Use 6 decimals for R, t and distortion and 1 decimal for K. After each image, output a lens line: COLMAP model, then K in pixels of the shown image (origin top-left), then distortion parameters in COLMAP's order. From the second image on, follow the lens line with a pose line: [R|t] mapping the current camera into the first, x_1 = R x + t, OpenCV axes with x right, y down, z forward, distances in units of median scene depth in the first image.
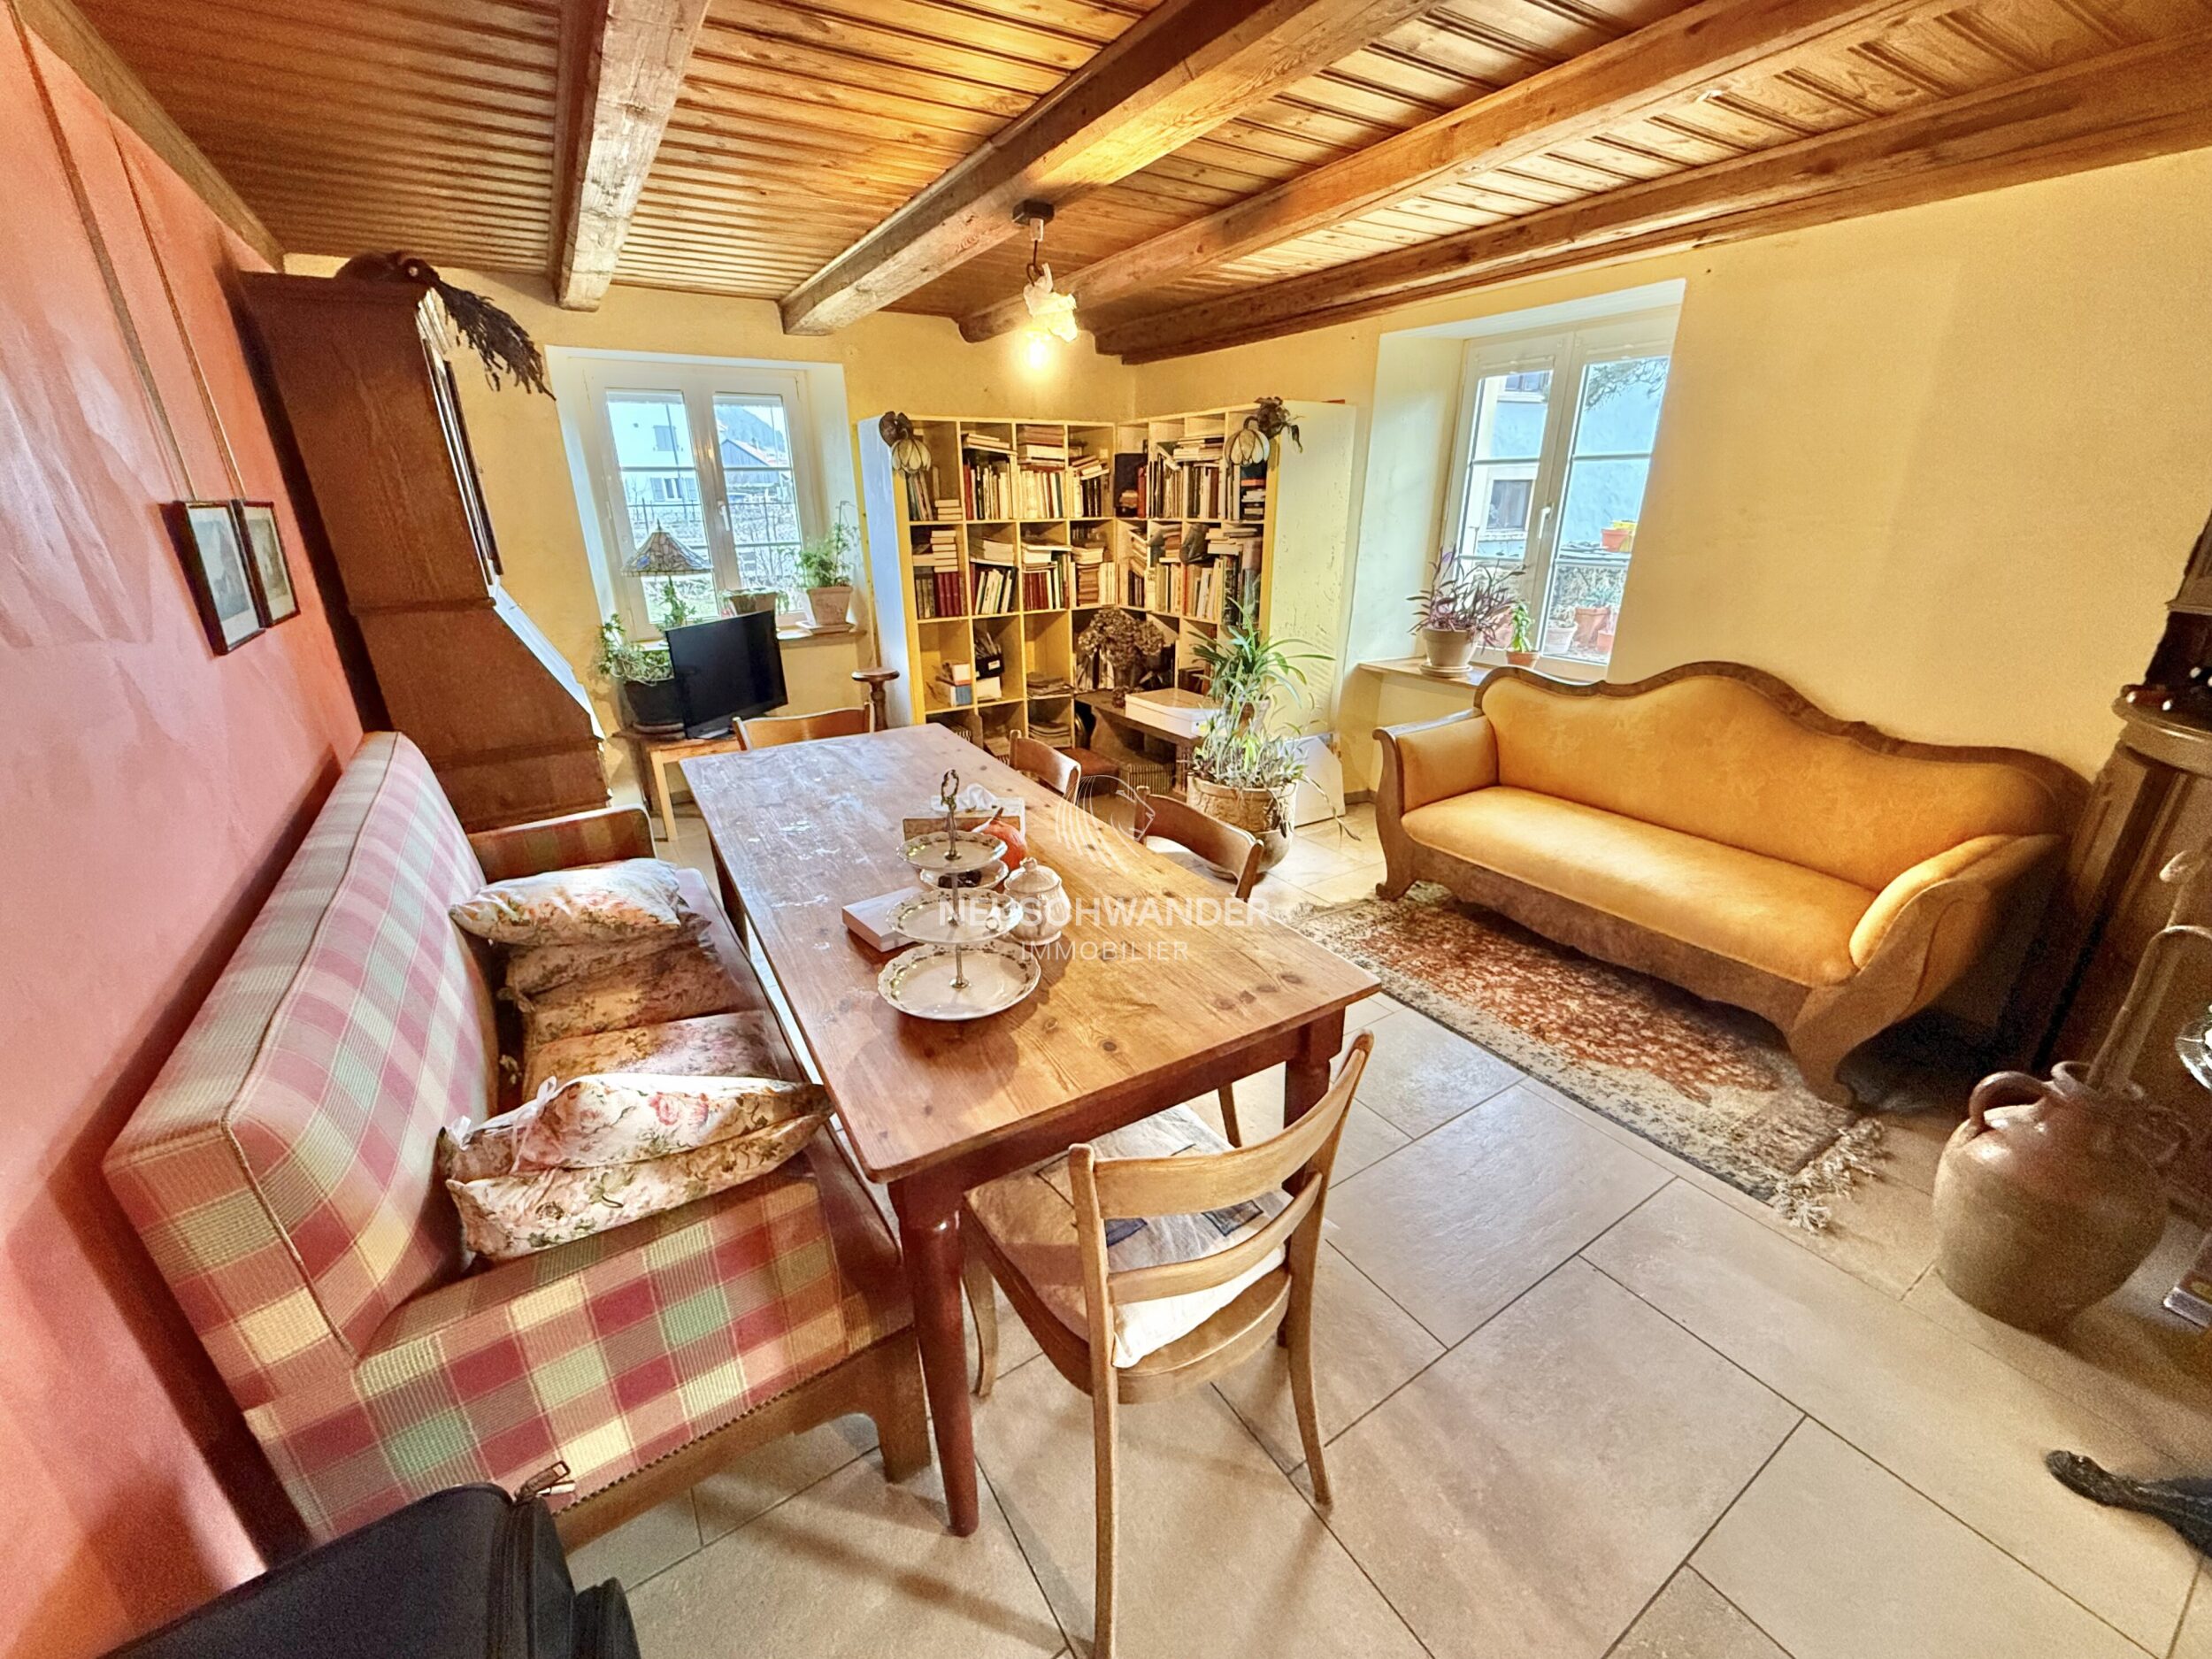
lens RADIAL K [[882.2, 0, 1099.5], [0, 882.2, 829.1], [0, 0, 1]] dist [-0.000111, 0.000145]
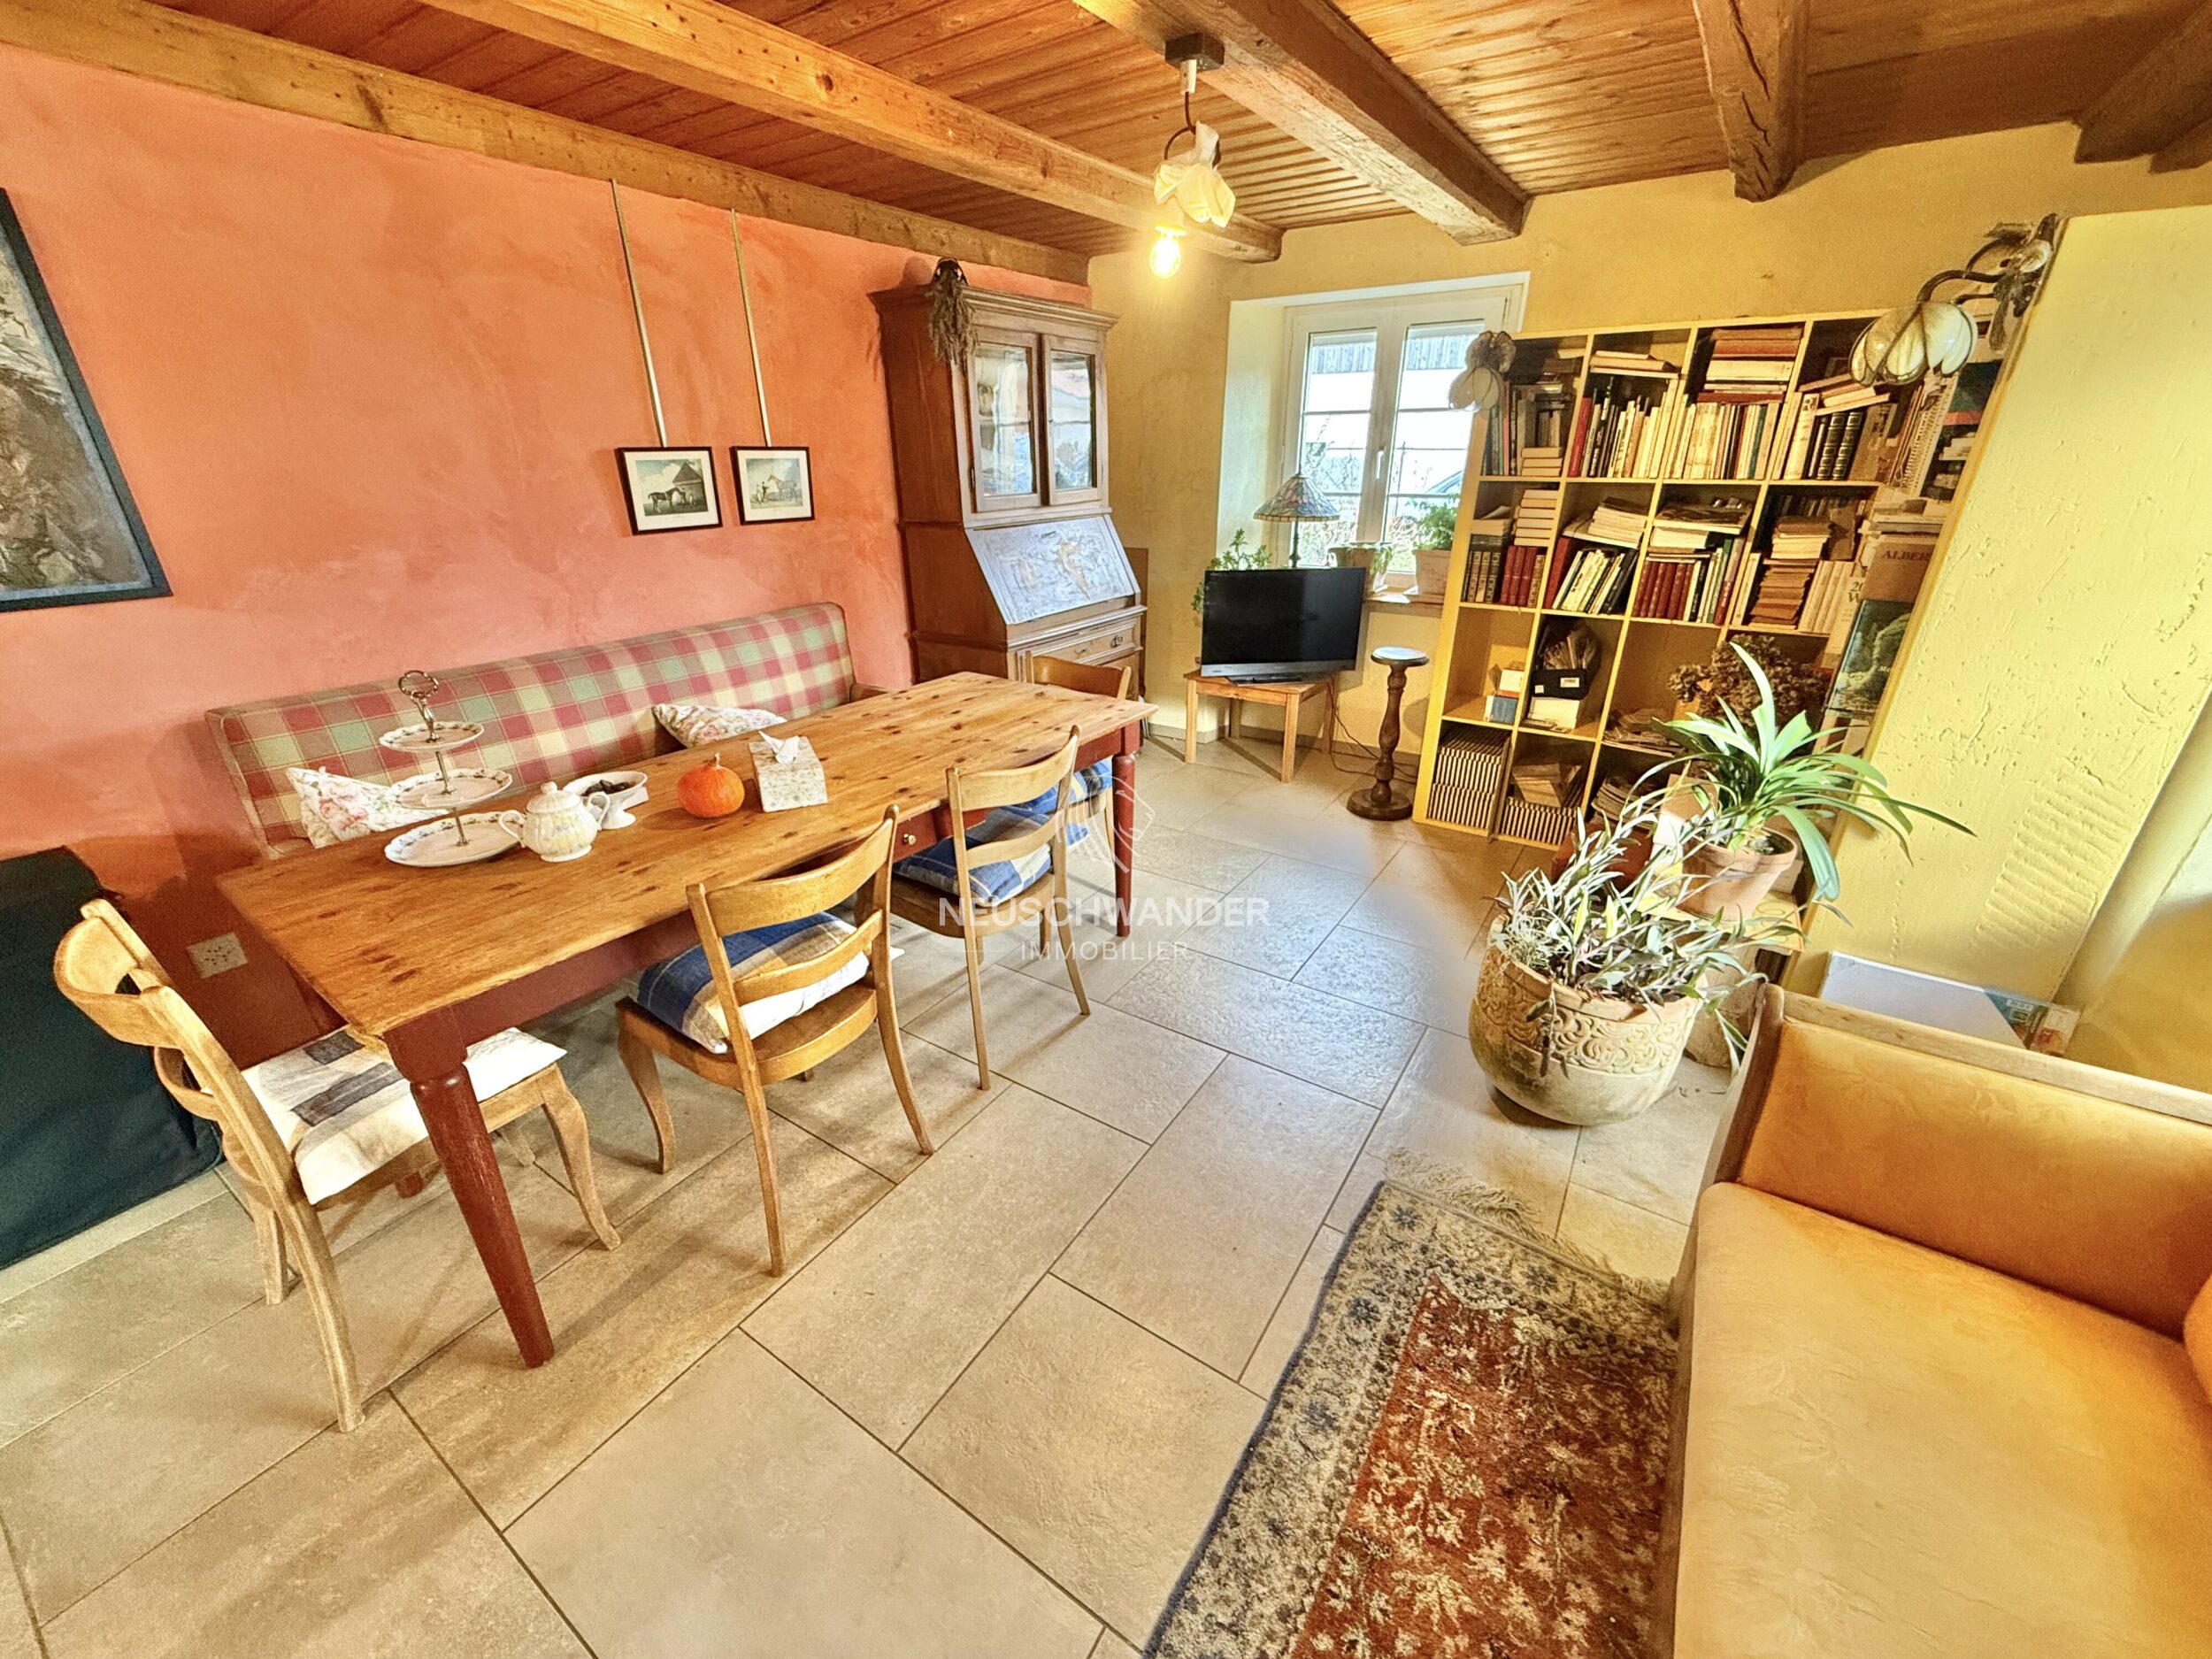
lens RADIAL K [[882.2, 0, 1099.5], [0, 882.2, 829.1], [0, 0, 1]] dist [-0.000111, 0.000145]
pose [[0.394070, 0.376934, -0.838230, 0.394665], [-0.325345, 0.910187, 0.256339, -0.143392], [0.859569, 0.171699, 0.481311, 0.360929]]
